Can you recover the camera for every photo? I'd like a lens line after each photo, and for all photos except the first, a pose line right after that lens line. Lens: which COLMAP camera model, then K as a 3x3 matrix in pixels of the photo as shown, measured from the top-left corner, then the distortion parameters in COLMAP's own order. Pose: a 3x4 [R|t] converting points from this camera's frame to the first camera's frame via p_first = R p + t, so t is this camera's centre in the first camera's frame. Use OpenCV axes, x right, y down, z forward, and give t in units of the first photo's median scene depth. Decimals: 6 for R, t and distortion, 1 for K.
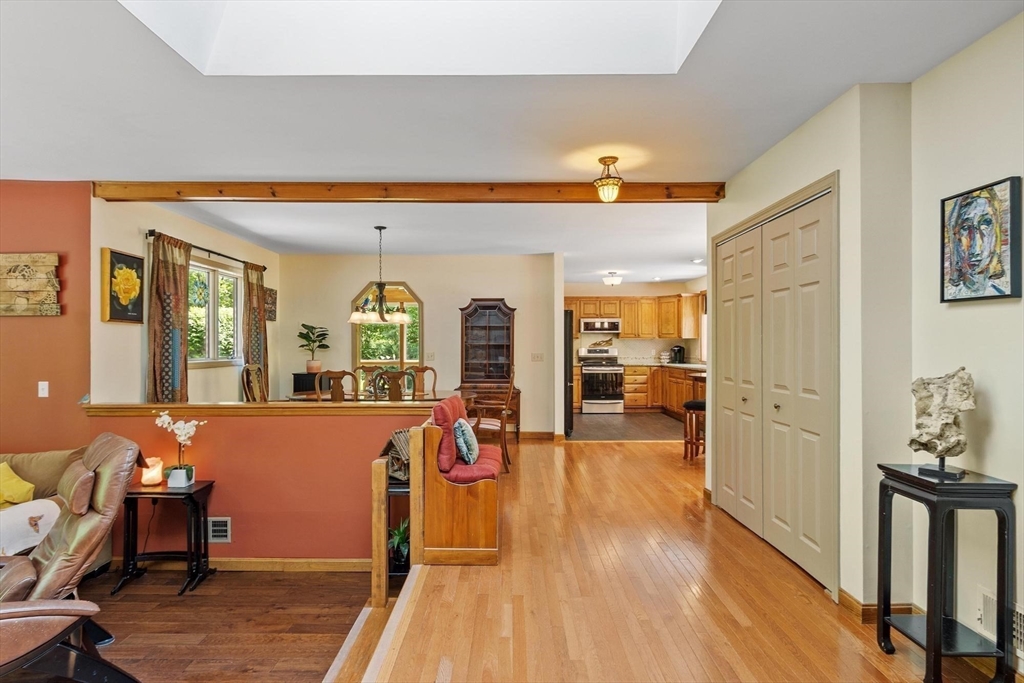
lens RADIAL K [[537.9, 0, 512.1], [0, 537.9, 338.6], [0, 0, 1]] dist [0.001223, -0.004752]
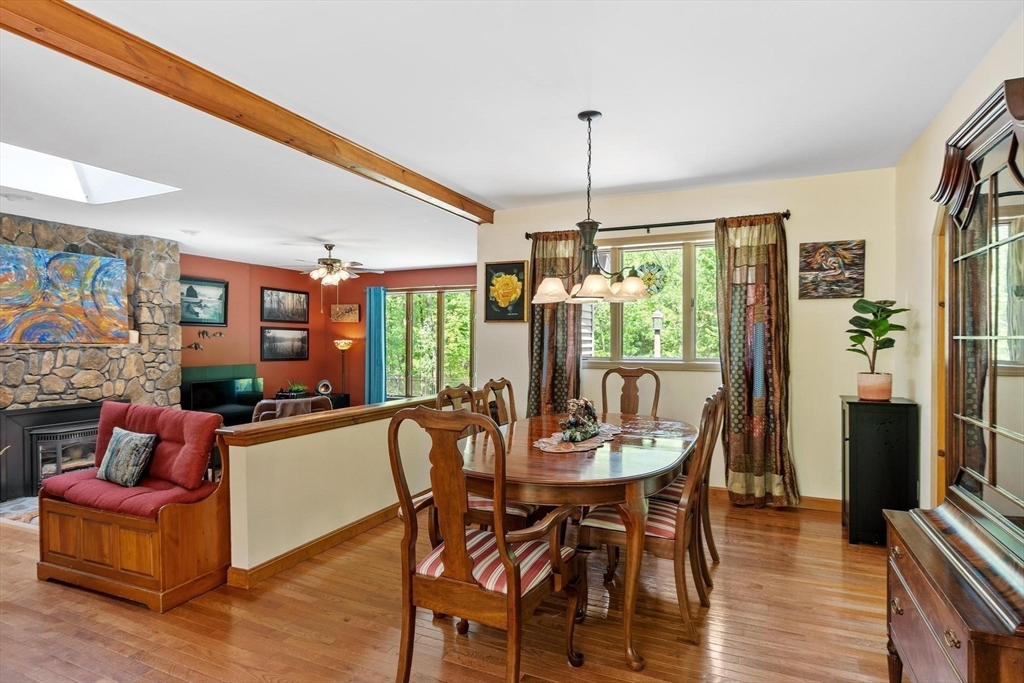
lens RADIAL K [[537.9, 0, 508.9], [0, 537.9, 346.6], [0, 0, 1]] dist [0.001223, -0.004752]
pose [[-0.397490, 0.011932, -0.917529, 0.702018], [0.010440, 0.999910, 0.008481, 0.027198], [0.917547, -0.006208, -0.397578, 3.009686]]
